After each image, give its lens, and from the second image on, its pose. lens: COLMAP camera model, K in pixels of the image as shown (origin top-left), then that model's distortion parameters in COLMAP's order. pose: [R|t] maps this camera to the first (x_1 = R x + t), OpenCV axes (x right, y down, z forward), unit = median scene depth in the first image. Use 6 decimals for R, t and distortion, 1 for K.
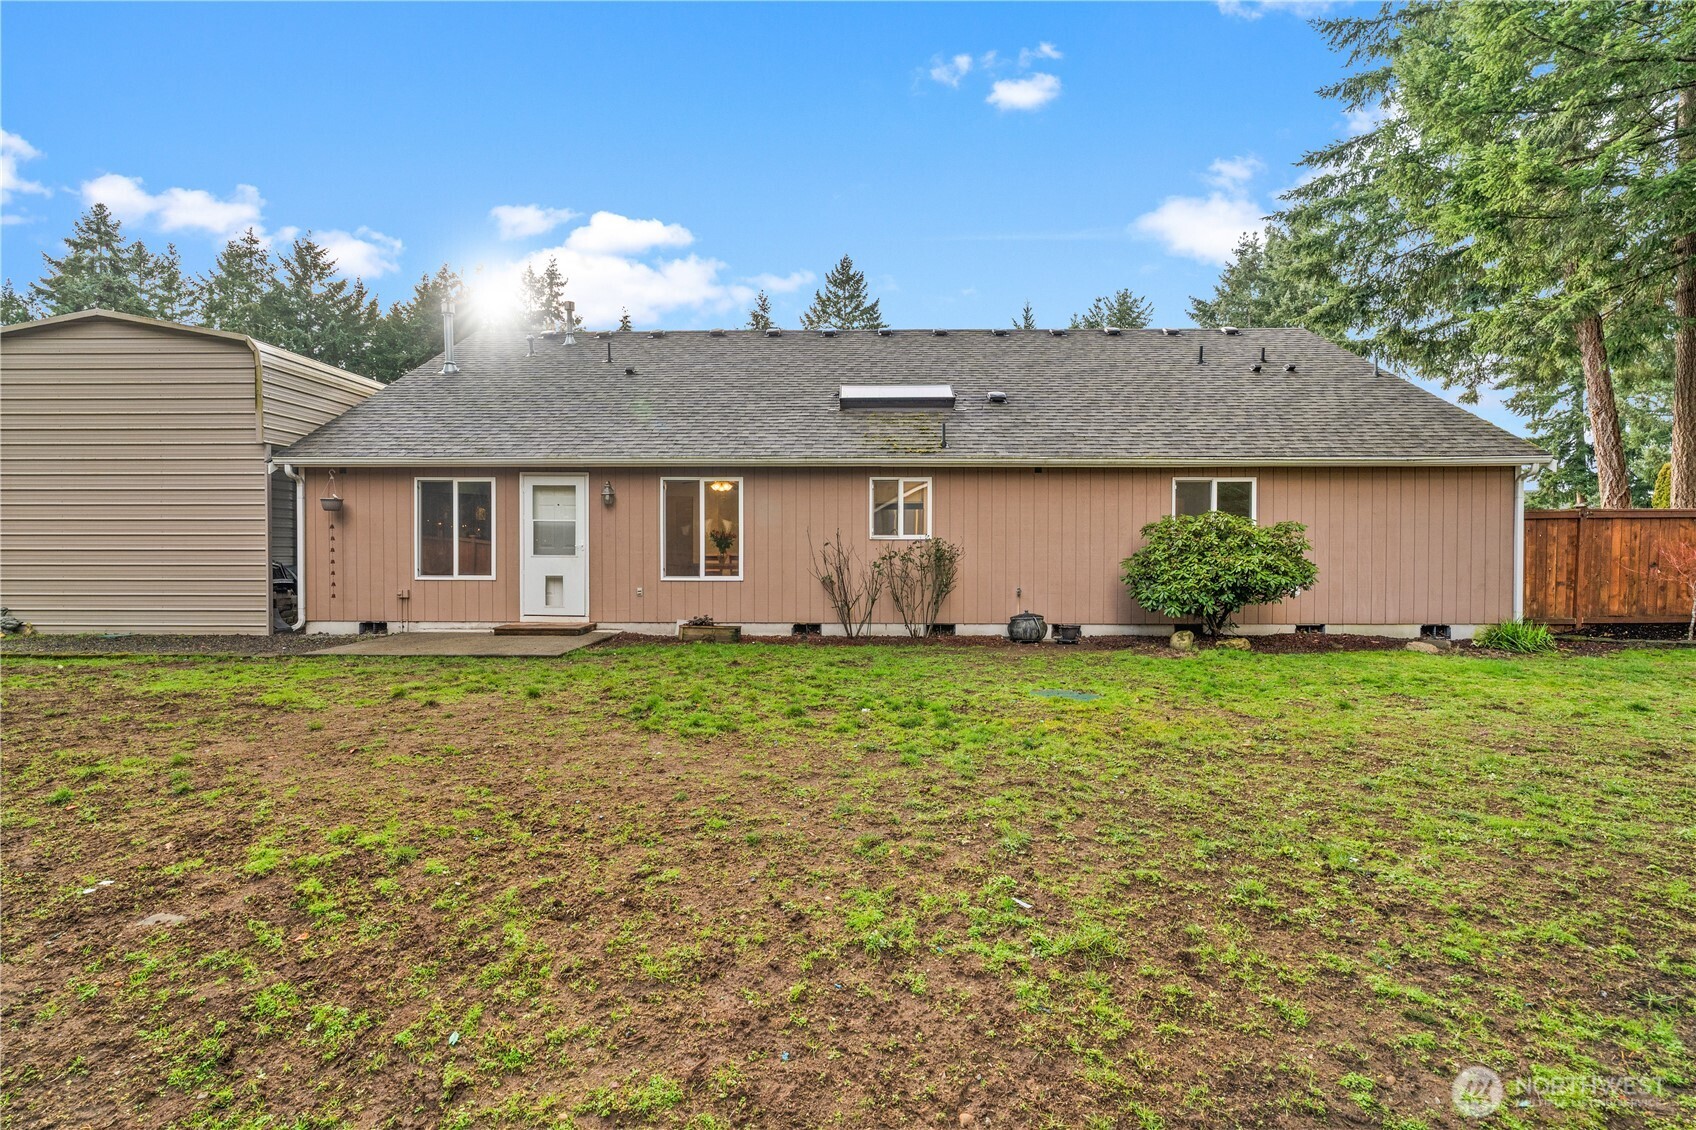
lens RADIAL K [[778.5, 0, 849.5], [0, 778.5, 548.3], [0, 0, 1]] dist [-0.017768, 0.011573]
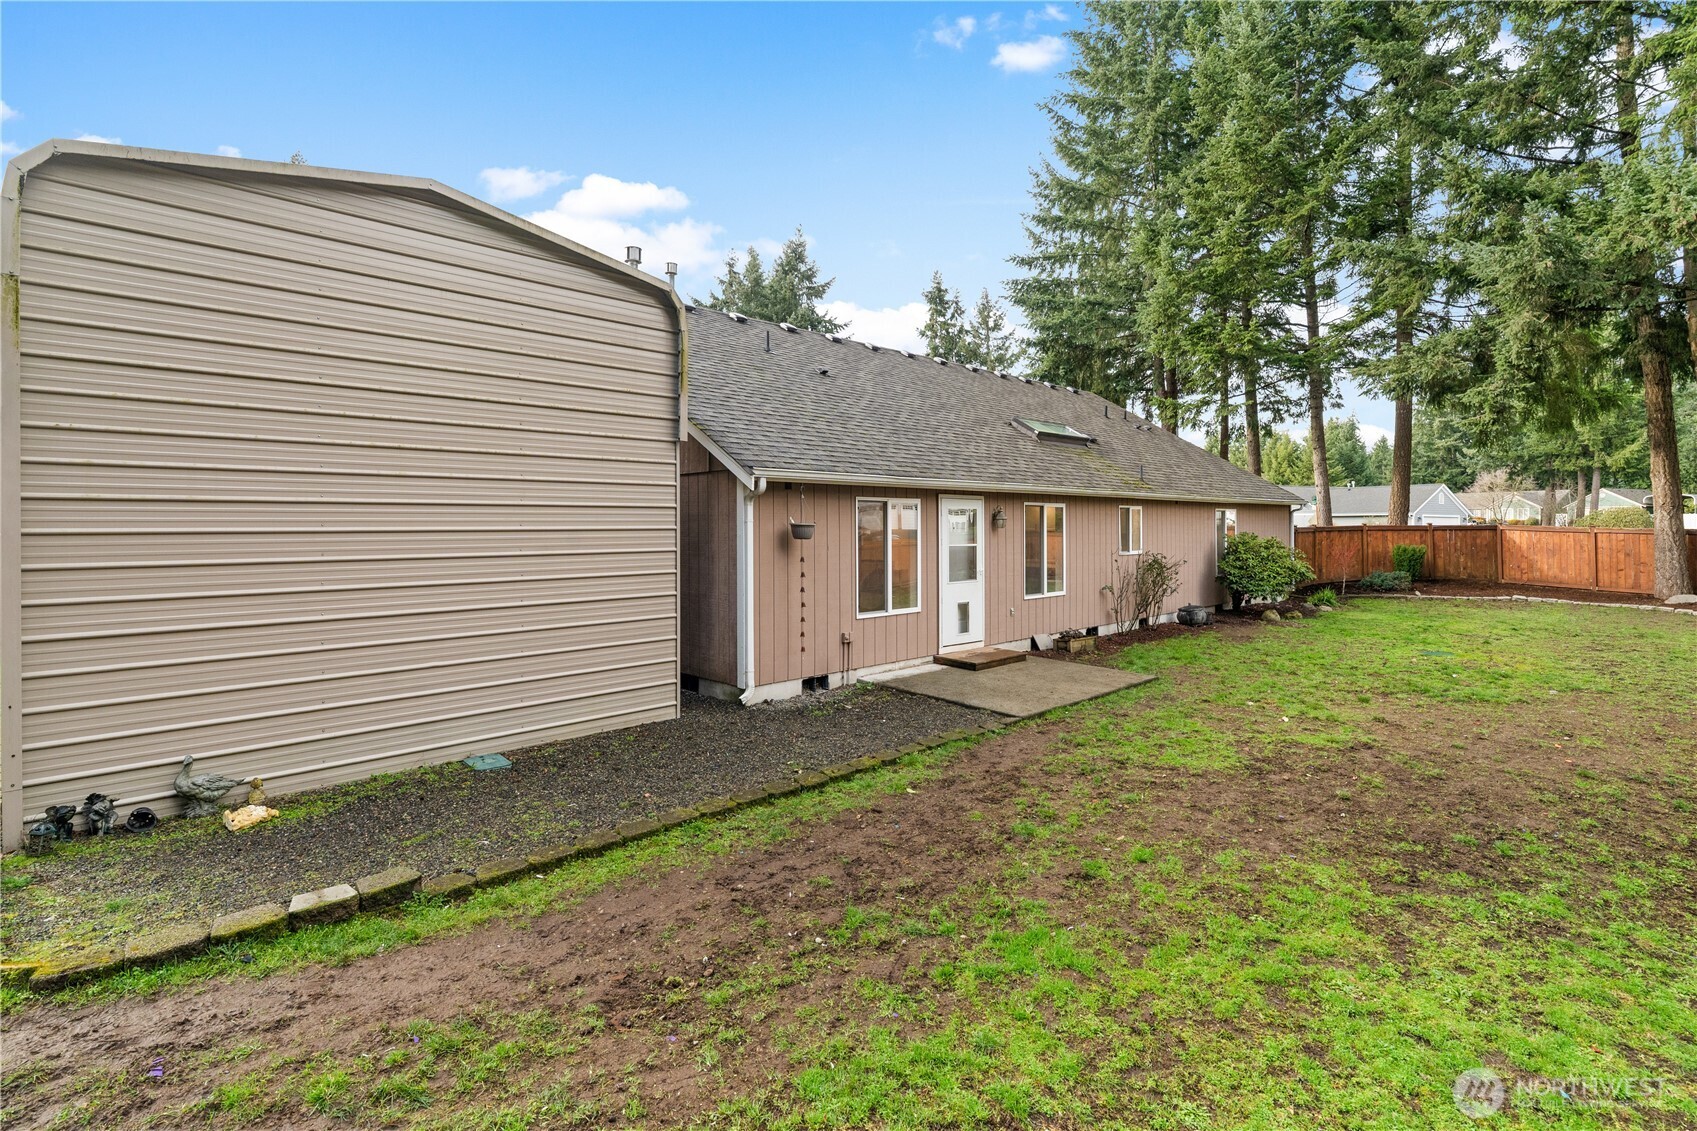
lens RADIAL K [[778.9, 0, 850.0], [0, 778.9, 548.8], [0, 0, 1]] dist [-0.017768, 0.011573]
pose [[0.712526, -0.023765, 0.701243, -1.149749], [0.004567, 0.999562, 0.029234, -0.059395], [-0.701630, -0.017627, 0.712323, 0.410705]]
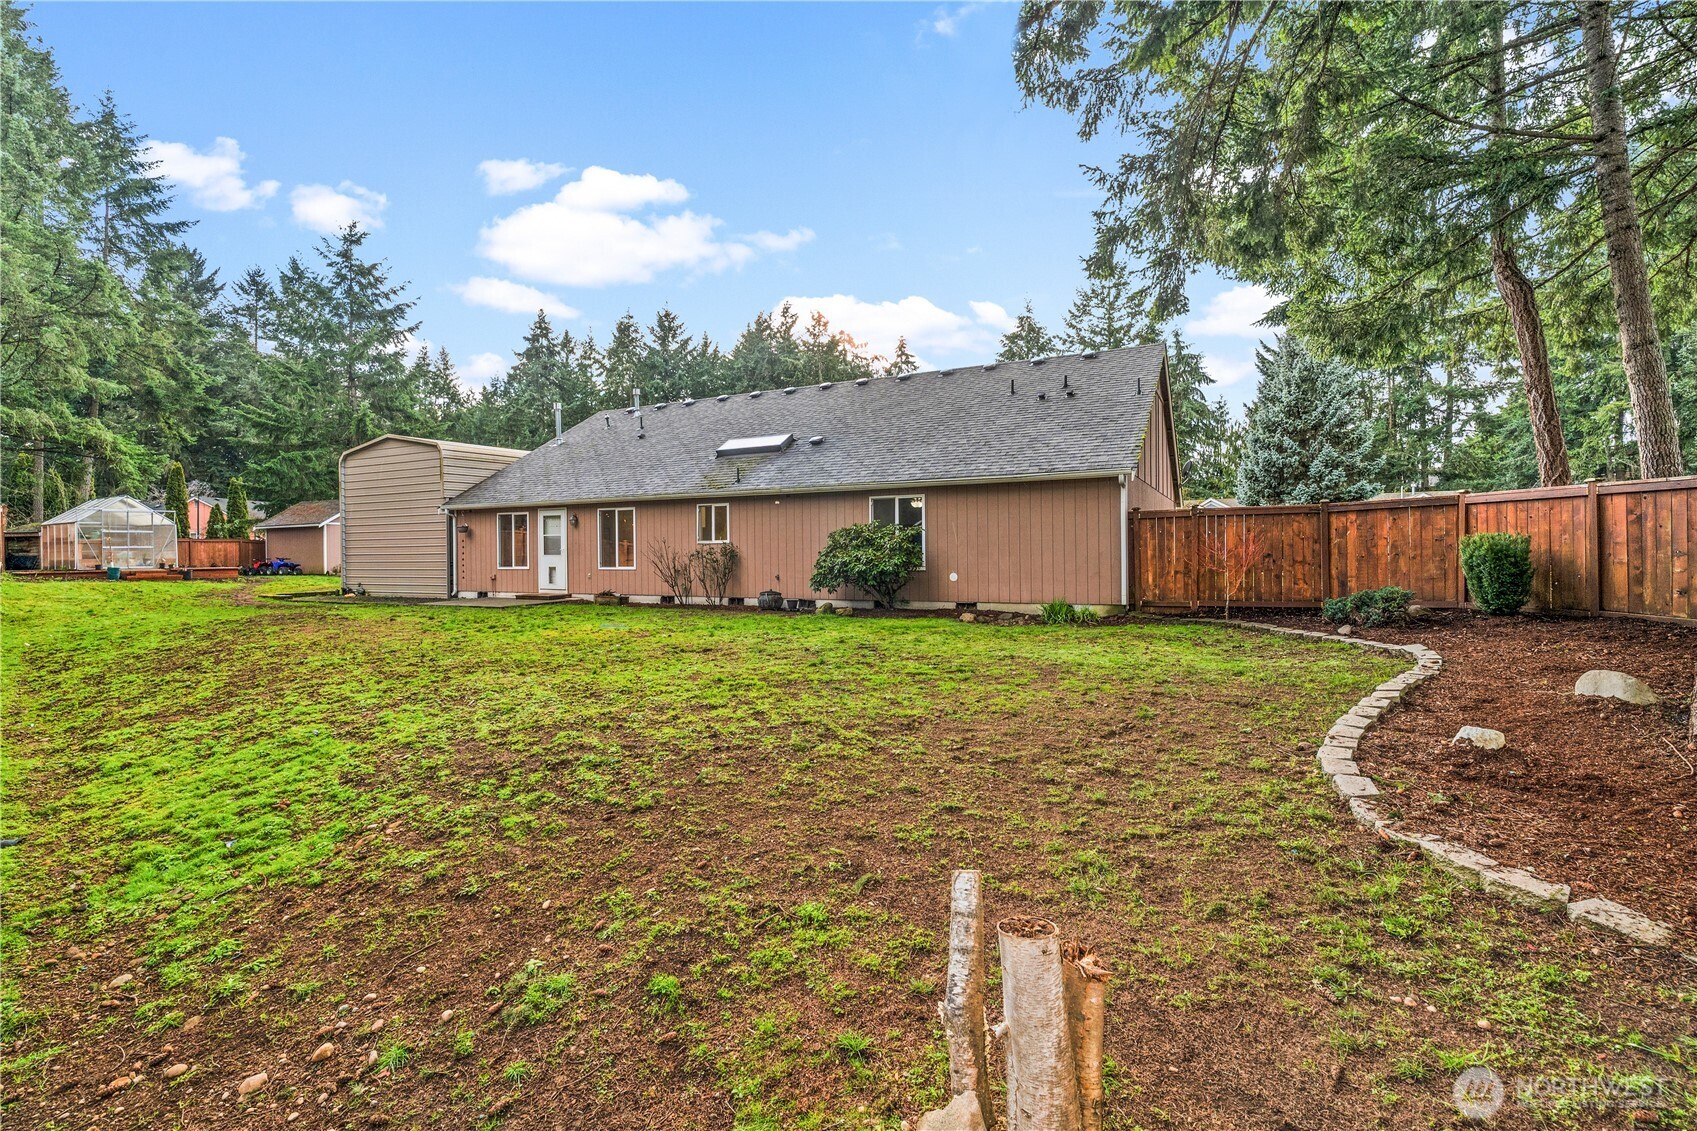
lens RADIAL K [[778.9, 0, 850.0], [0, 778.9, 548.8], [0, 0, 1]] dist [-0.017768, 0.011573]
pose [[0.901433, -0.011587, -0.432763, 0.988515], [0.015027, 0.999877, 0.004528, -0.003354], [0.432657, -0.010585, 0.901496, -0.295827]]
